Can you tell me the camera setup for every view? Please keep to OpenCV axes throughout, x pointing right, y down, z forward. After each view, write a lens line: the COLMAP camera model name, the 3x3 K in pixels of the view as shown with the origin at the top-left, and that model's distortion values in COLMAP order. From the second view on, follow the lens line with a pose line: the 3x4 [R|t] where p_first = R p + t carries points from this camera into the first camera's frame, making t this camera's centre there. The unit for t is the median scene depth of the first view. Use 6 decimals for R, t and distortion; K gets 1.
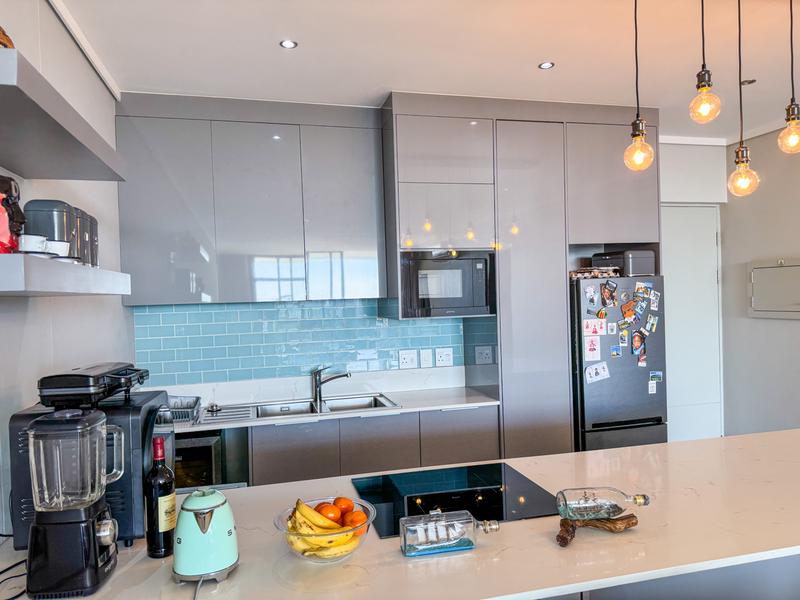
lens RADIAL K [[559.8, 0, 403.7], [0, 559.8, 303.5], [0, 0, 1]] dist [0.090980, -0.128677]
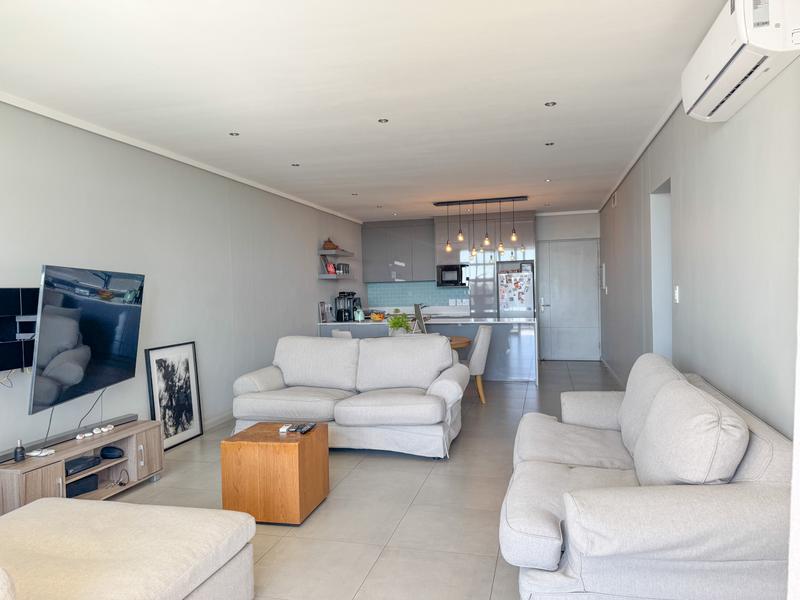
lens RADIAL K [[559.8, 0, 403.7], [0, 559.8, 303.5], [0, 0, 1]] dist [0.090980, -0.128677]
pose [[0.879728, 0.019506, -0.475076, 1.241309], [-0.006816, 0.999573, 0.028419, 0.030254], [0.475428, -0.021763, 0.879486, -1.739396]]
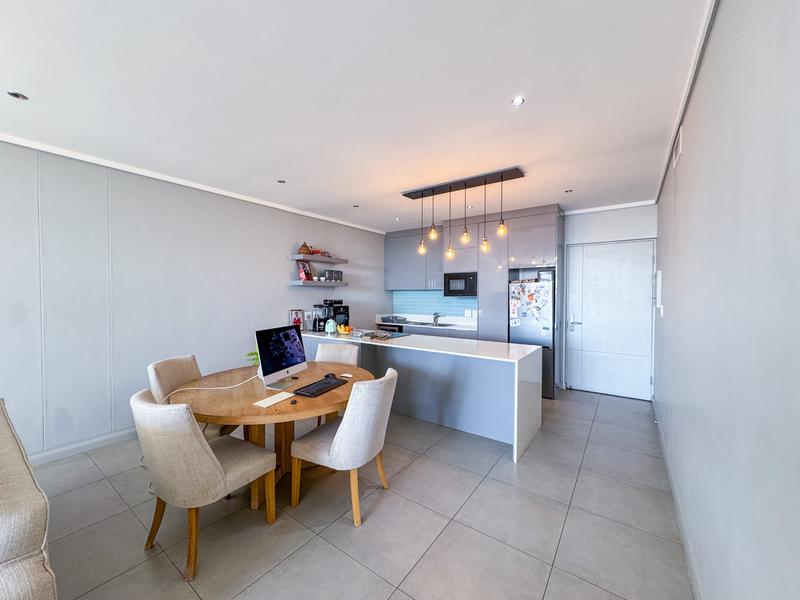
lens RADIAL K [[318.2, 0, 400.0], [0, 318.2, 299.5], [0, 0, 1]] dist [-0.001618, -0.000026]
pose [[0.641650, 0.043823, -0.765744, 1.050686], [-0.030660, 0.999034, 0.031483, -0.002544], [0.766384, 0.003276, 0.642374, -0.232140]]
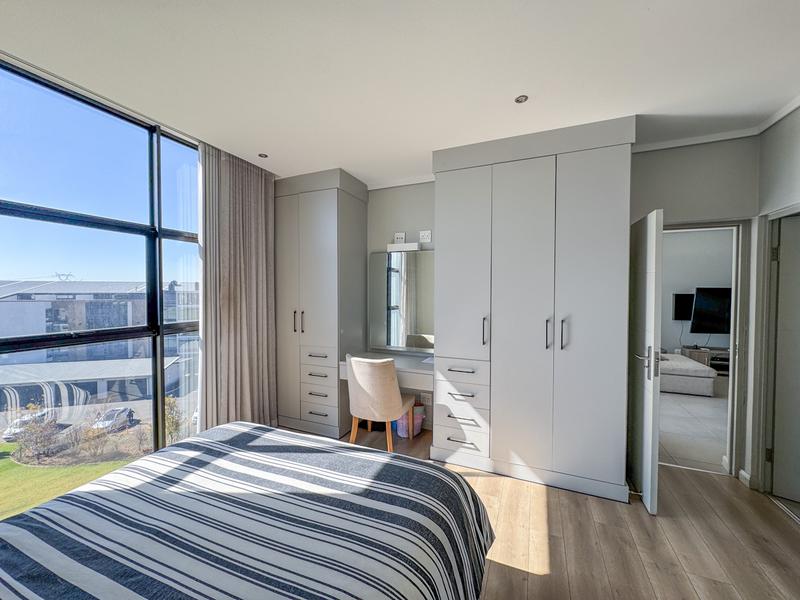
lens RADIAL K [[318.2, 0, 400.0], [0, 318.2, 299.5], [0, 0, 1]] dist [-0.001618, -0.000026]
pose [[-0.612695, 0.046348, -0.788959, 2.484044], [0.004909, 0.998483, 0.054845, -0.034393], [0.790304, 0.029730, -0.611993, -1.423777]]
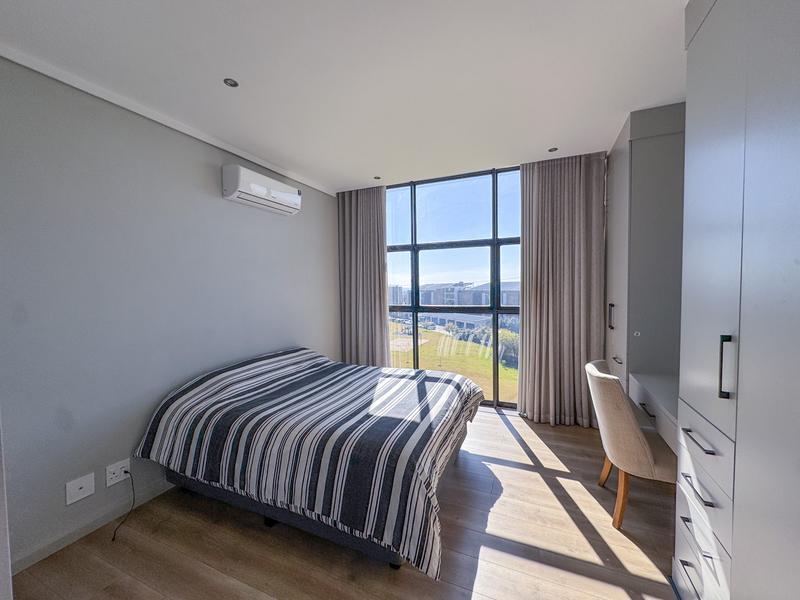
lens RADIAL K [[318.2, 0, 400.0], [0, 318.2, 299.5], [0, 0, 1]] dist [-0.001618, -0.000026]
pose [[-0.786259, 0.016302, 0.617682, 1.841847], [0.045196, 0.998491, 0.031179, -0.008661], [-0.616242, 0.052432, -0.785809, -1.280799]]
